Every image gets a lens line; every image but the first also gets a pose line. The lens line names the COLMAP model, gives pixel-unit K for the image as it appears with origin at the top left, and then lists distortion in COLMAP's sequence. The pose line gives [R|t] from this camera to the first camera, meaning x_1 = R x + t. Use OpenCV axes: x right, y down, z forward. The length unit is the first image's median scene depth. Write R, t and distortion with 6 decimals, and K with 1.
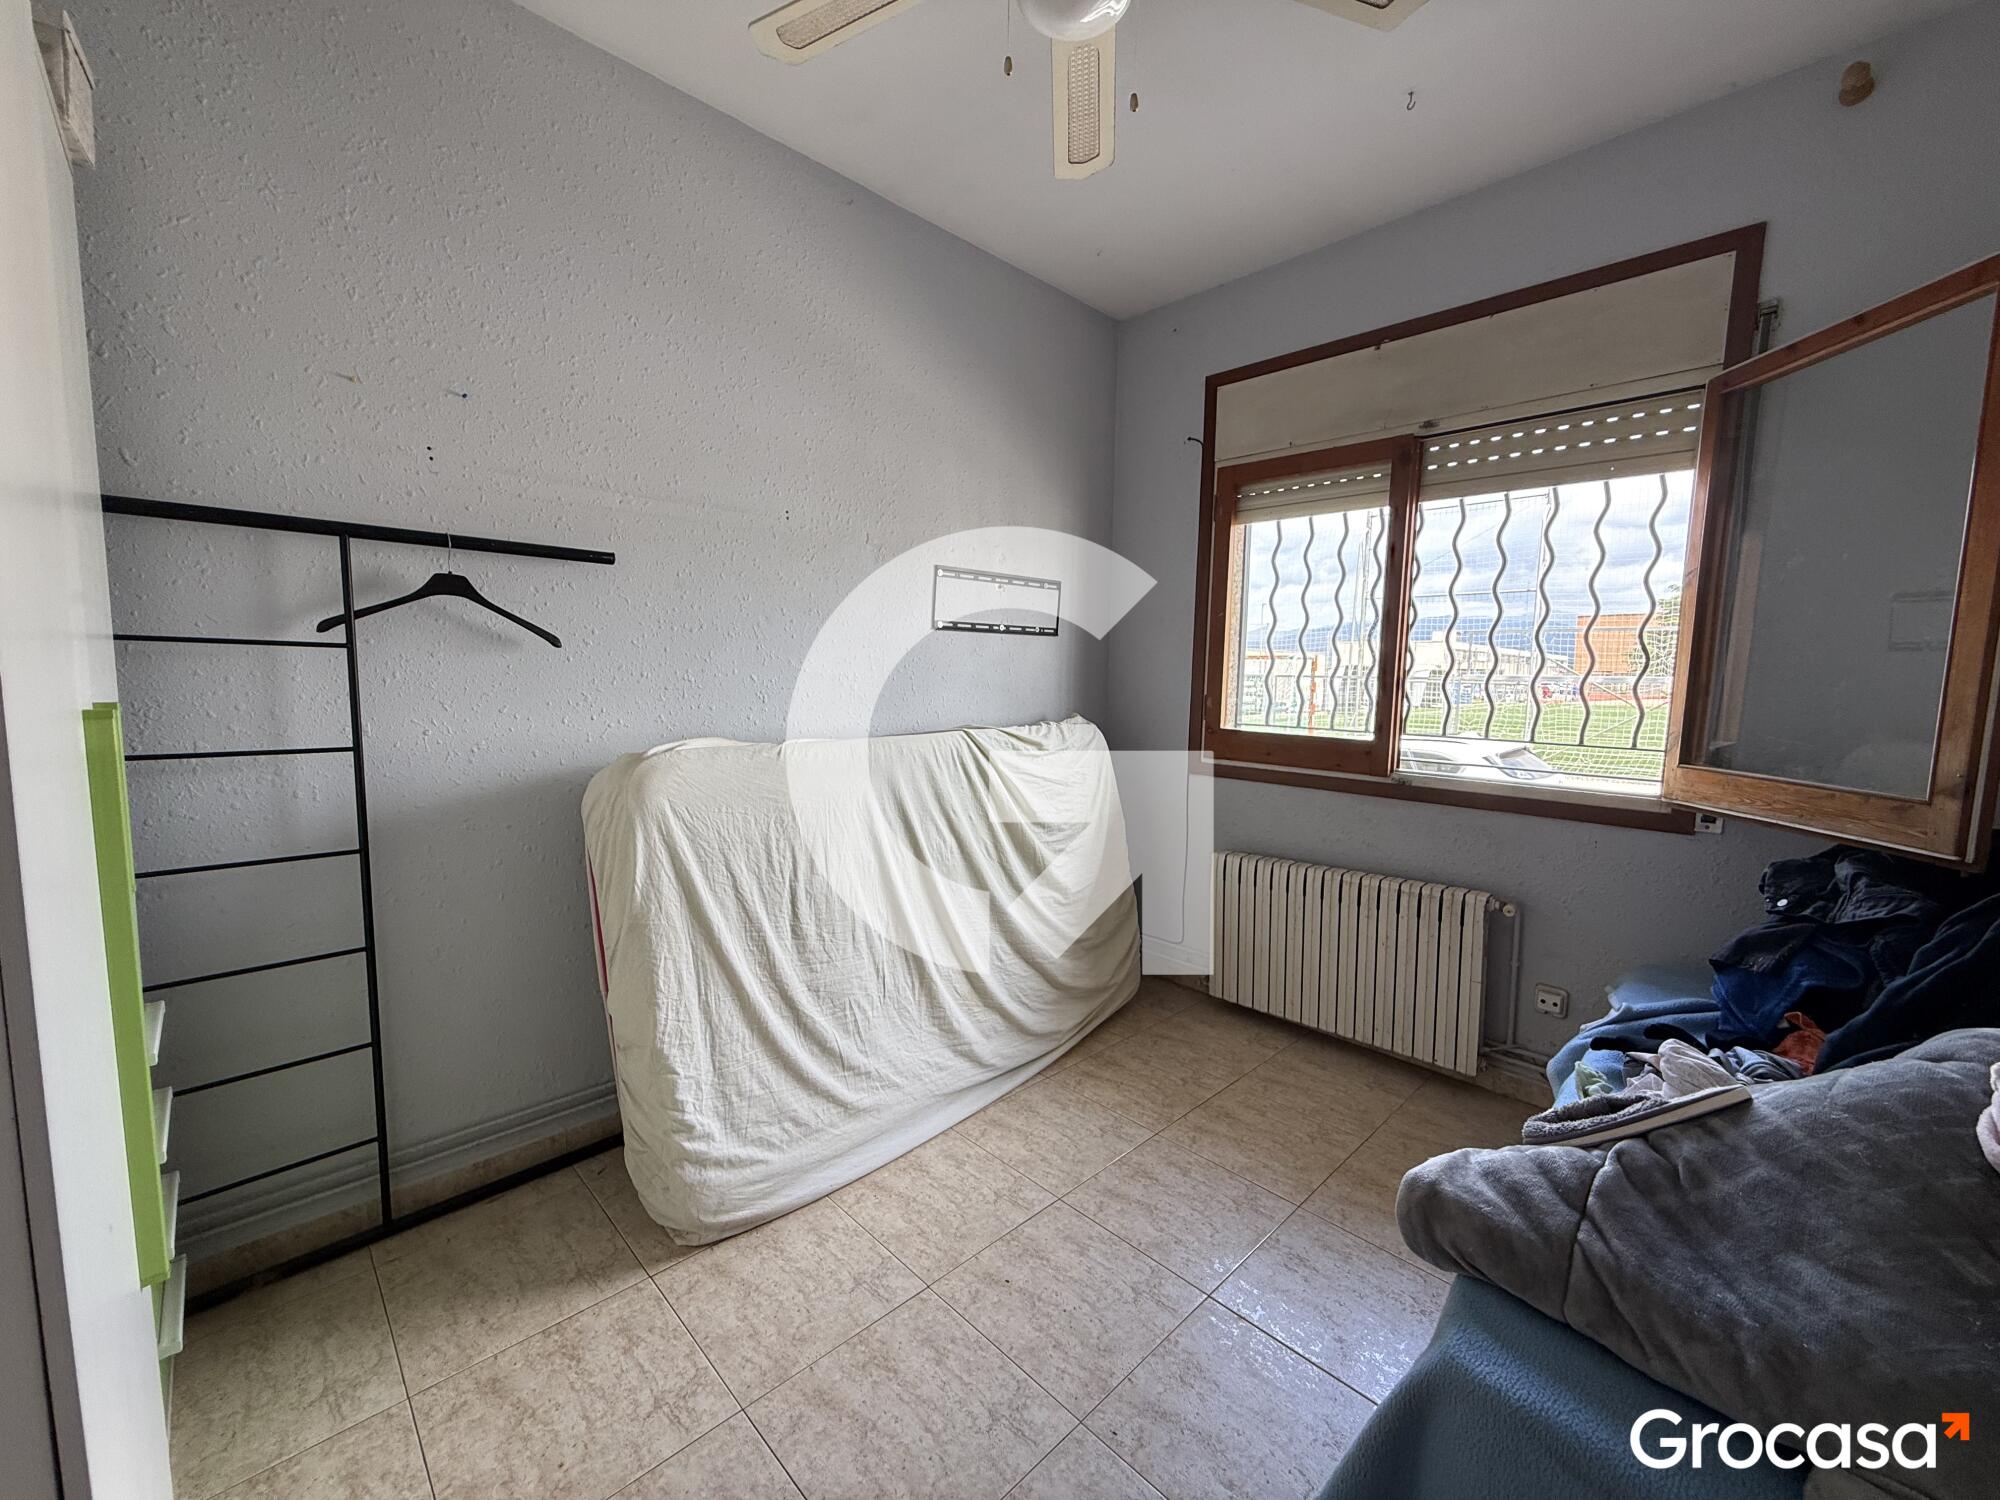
lens RADIAL K [[797.6, 0, 998.9], [0, 797.6, 752.1], [0, 0, 1]] dist [0.000072, 0.000116]
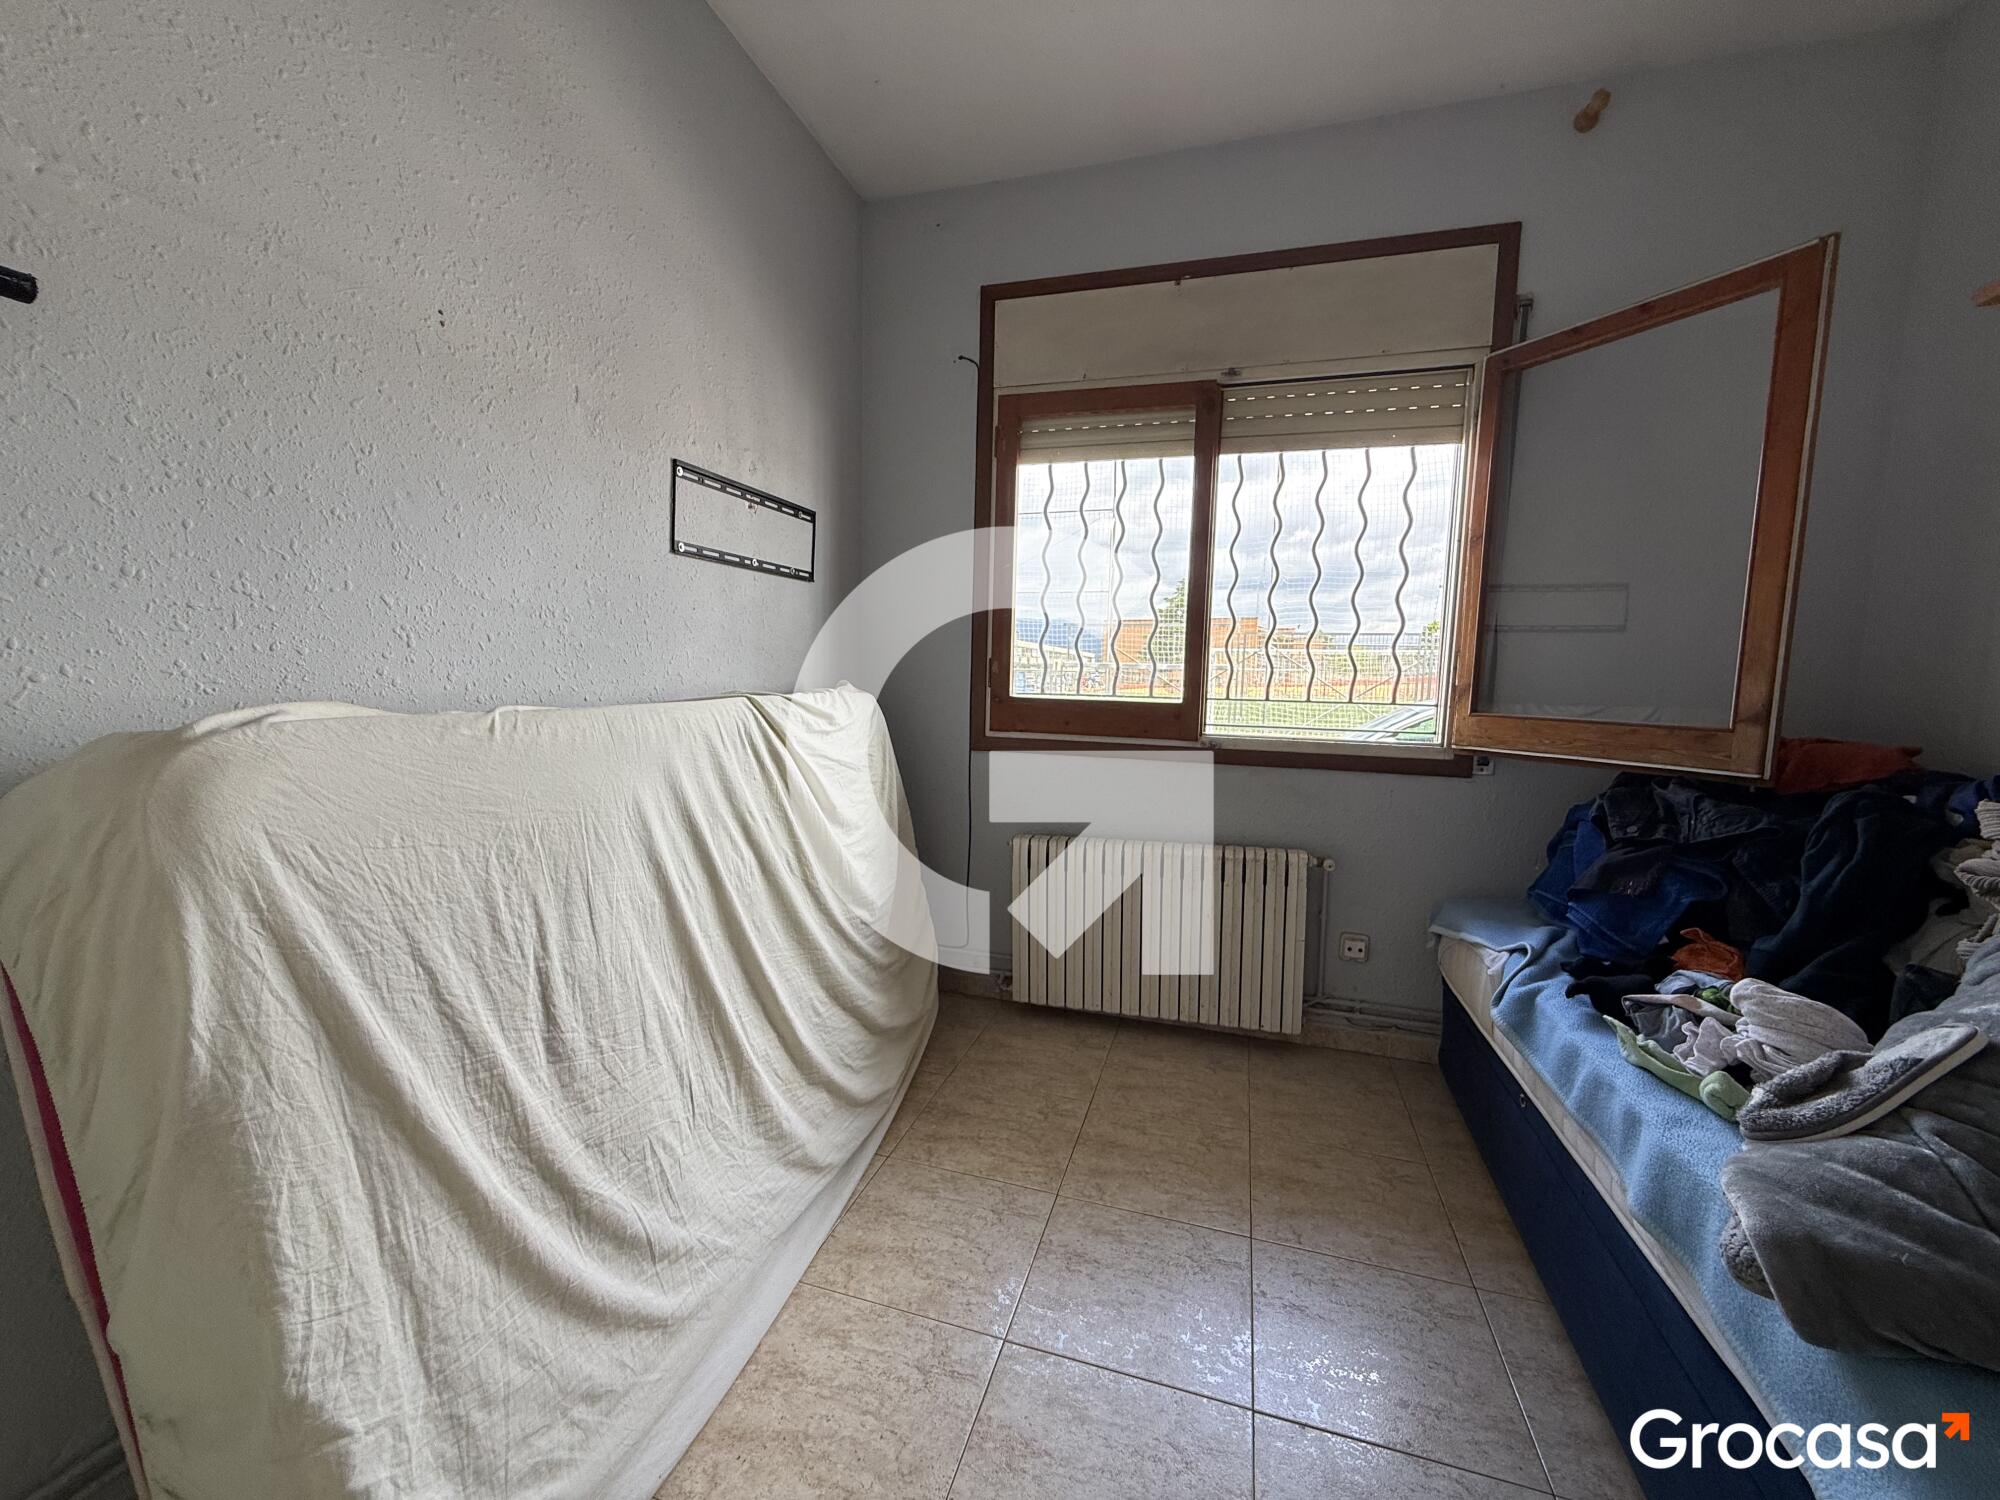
lens RADIAL K [[797.6, 0, 999.2], [0, 797.6, 752.2], [0, 0, 1]] dist [0.000072, 0.000116]
pose [[0.878376, -0.045657, 0.475785, -0.216704], [0.041127, 0.998955, 0.019934, 0.019280], [-0.476198, 0.002058, 0.879335, 0.334648]]
